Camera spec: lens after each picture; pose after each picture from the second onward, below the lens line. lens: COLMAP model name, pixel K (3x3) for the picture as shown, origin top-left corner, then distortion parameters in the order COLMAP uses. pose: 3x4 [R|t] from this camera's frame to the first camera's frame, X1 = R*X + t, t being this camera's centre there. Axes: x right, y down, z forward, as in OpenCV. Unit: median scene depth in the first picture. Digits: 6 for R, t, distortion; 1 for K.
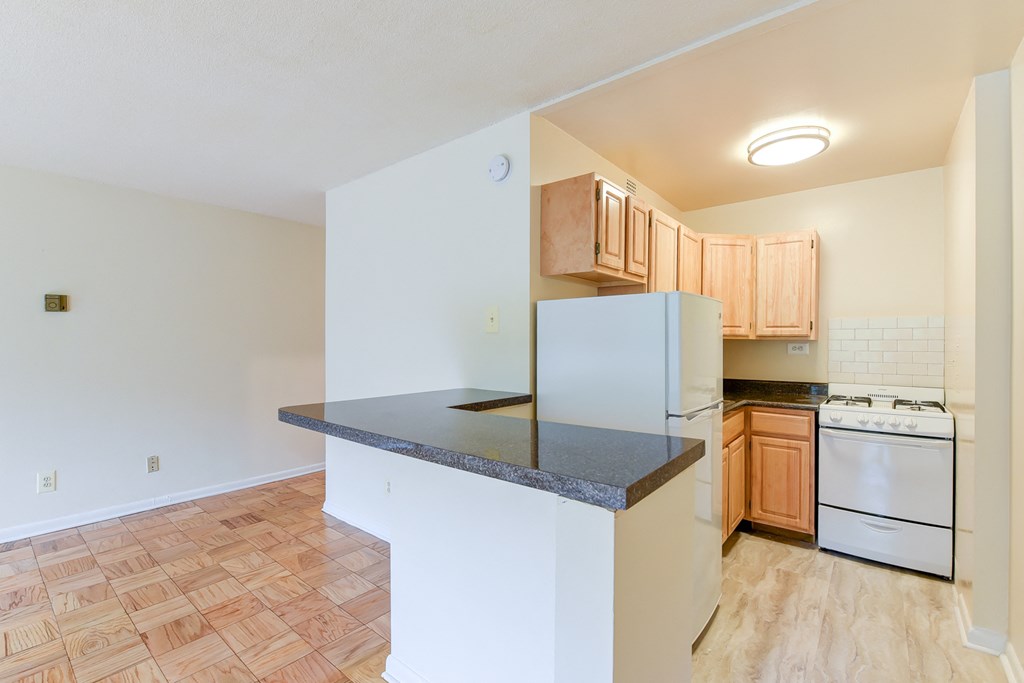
lens RADIAL K [[466.1, 0, 512.0], [0, 466.1, 341.5], [0, 0, 1]] dist [-0.001402, -0.000880]
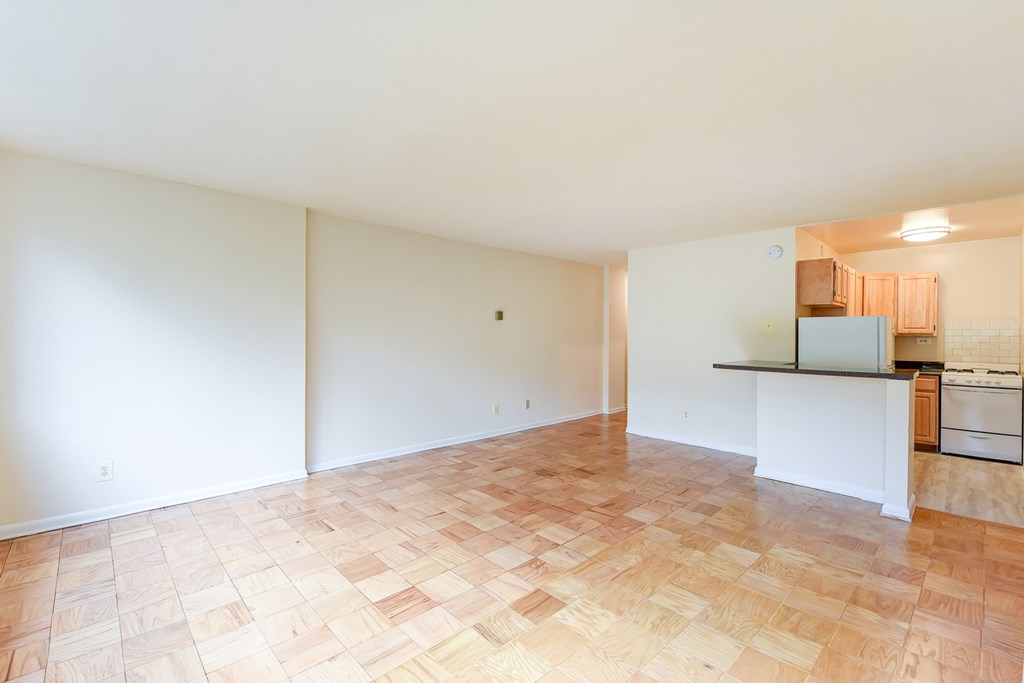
lens RADIAL K [[463.3, 0, 514.1], [0, 463.3, 334.5], [0, 0, 1]] dist [-0.001223, -0.000544]
pose [[0.993513, 0.002298, -0.113697, -0.766867], [-0.002417, 0.999997, -0.000905, -0.003895], [0.113695, 0.001174, 0.993515, -0.949289]]
